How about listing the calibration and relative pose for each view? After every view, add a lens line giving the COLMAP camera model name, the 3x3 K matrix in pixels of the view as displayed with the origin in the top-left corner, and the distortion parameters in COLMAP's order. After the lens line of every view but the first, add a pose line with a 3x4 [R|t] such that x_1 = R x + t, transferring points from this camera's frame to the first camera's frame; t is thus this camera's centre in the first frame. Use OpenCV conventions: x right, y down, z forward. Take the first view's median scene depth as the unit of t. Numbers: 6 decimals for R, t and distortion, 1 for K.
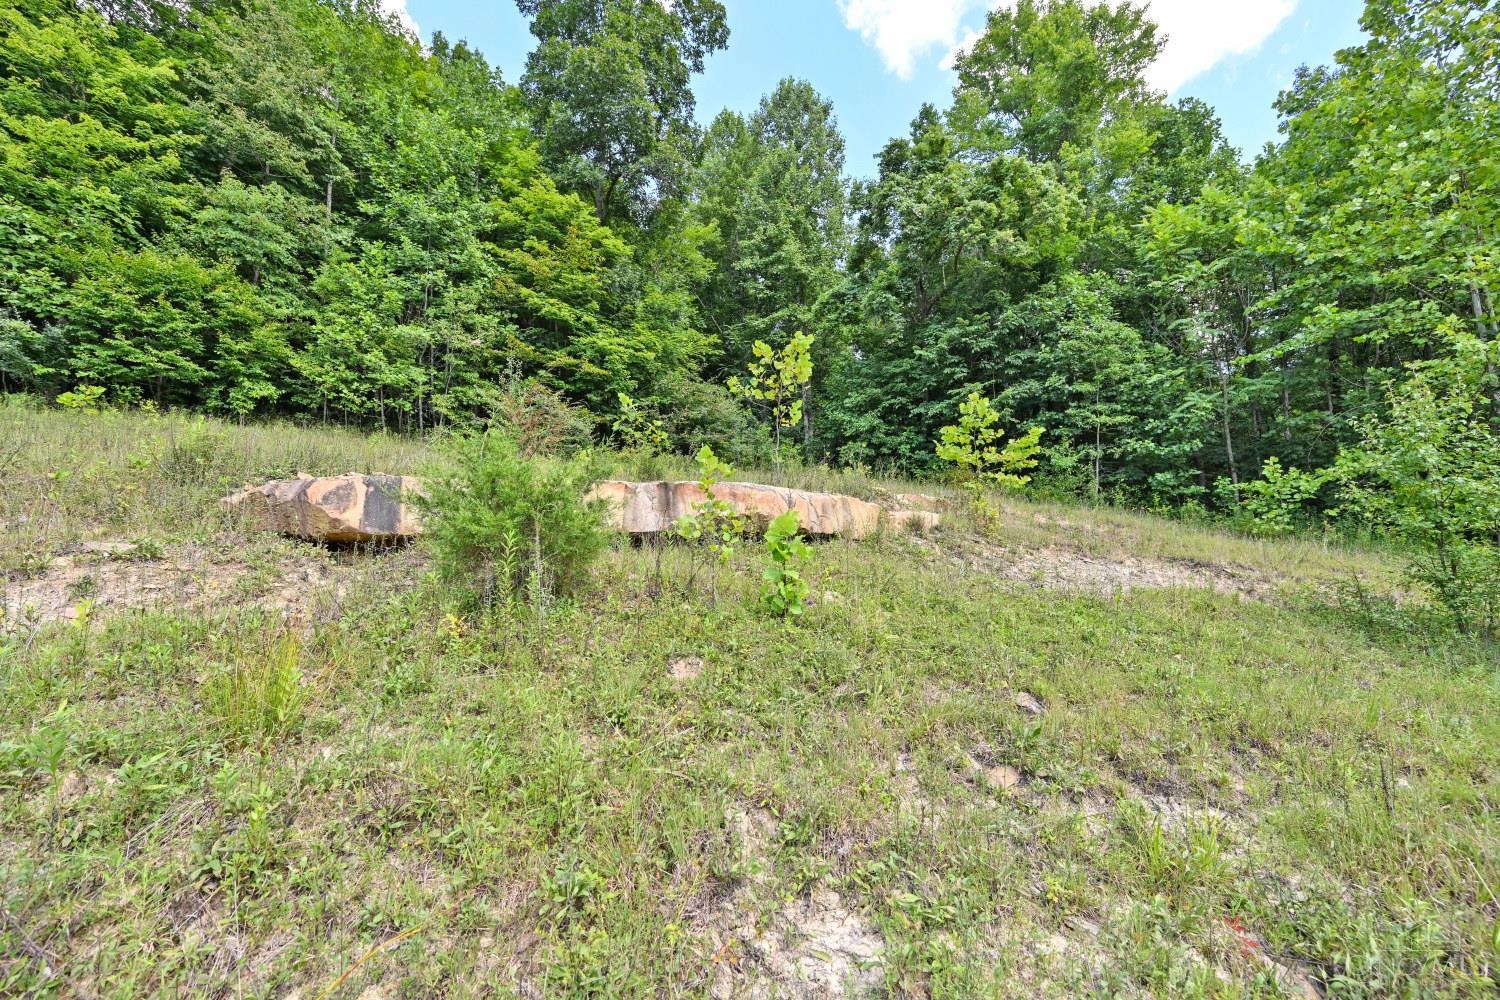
lens RADIAL K [[587.0, 0, 761.6], [0, 587.0, 499.1], [0, 0, 1]] dist [-0.001216, -0.000120]
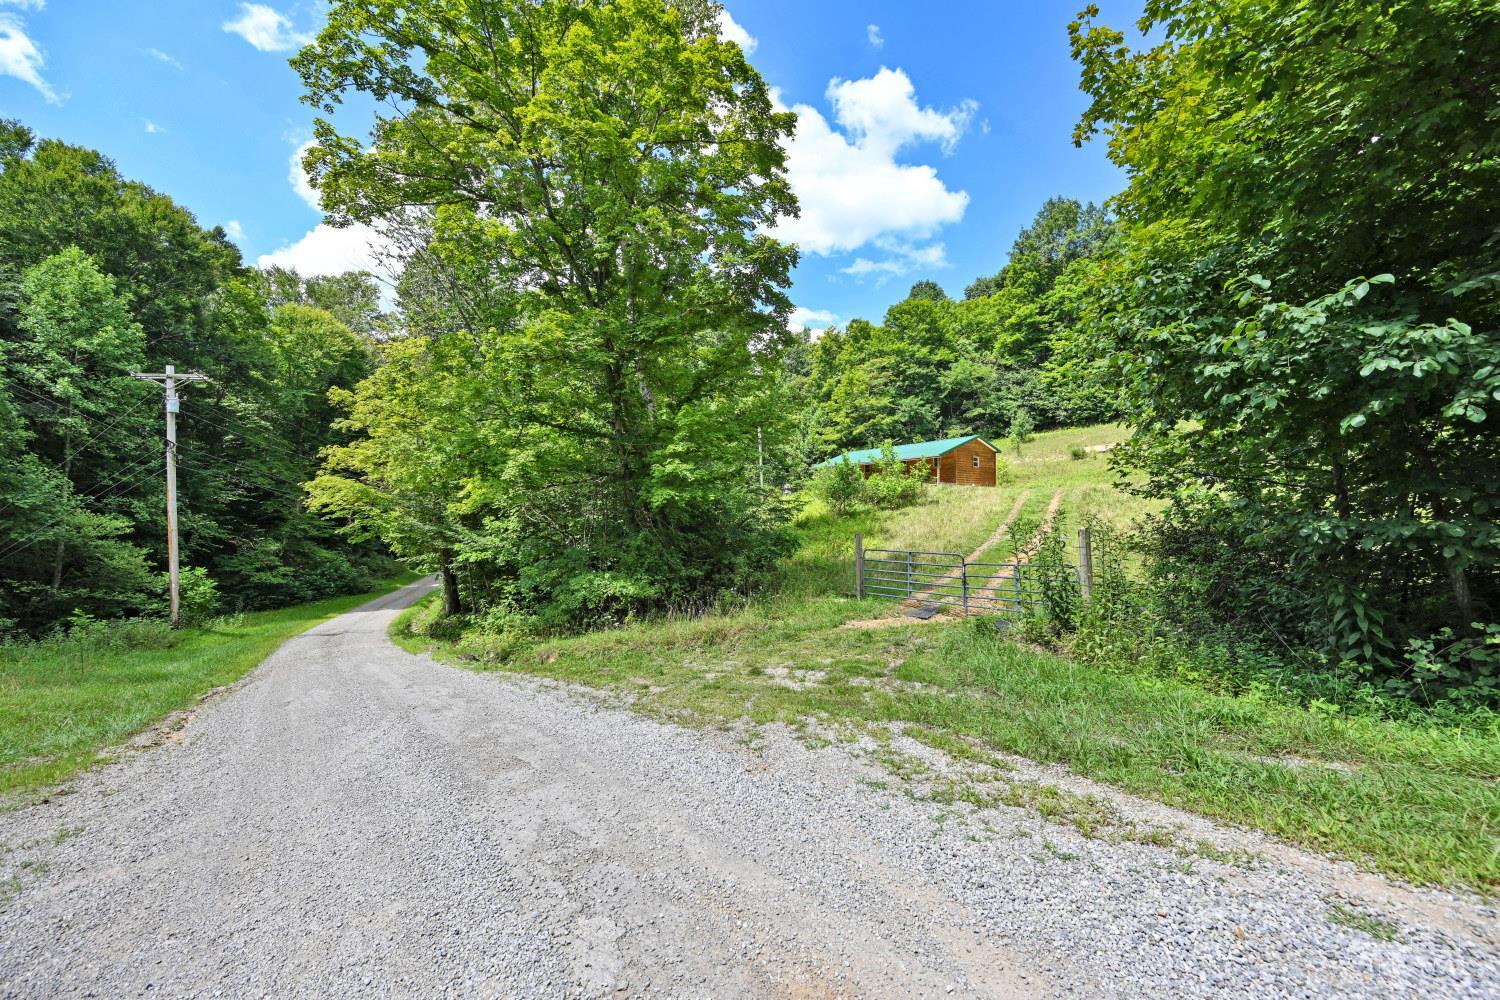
lens RADIAL K [[587.0, 0, 753.3], [0, 587.0, 504.6], [0, 0, 1]] dist [-0.001216, -0.000120]
pose [[0.083681, 0.021815, -0.996254, 2.487373], [0.149592, 0.988156, 0.034203, -0.070095], [0.985200, -0.151894, 0.079426, -1.504705]]
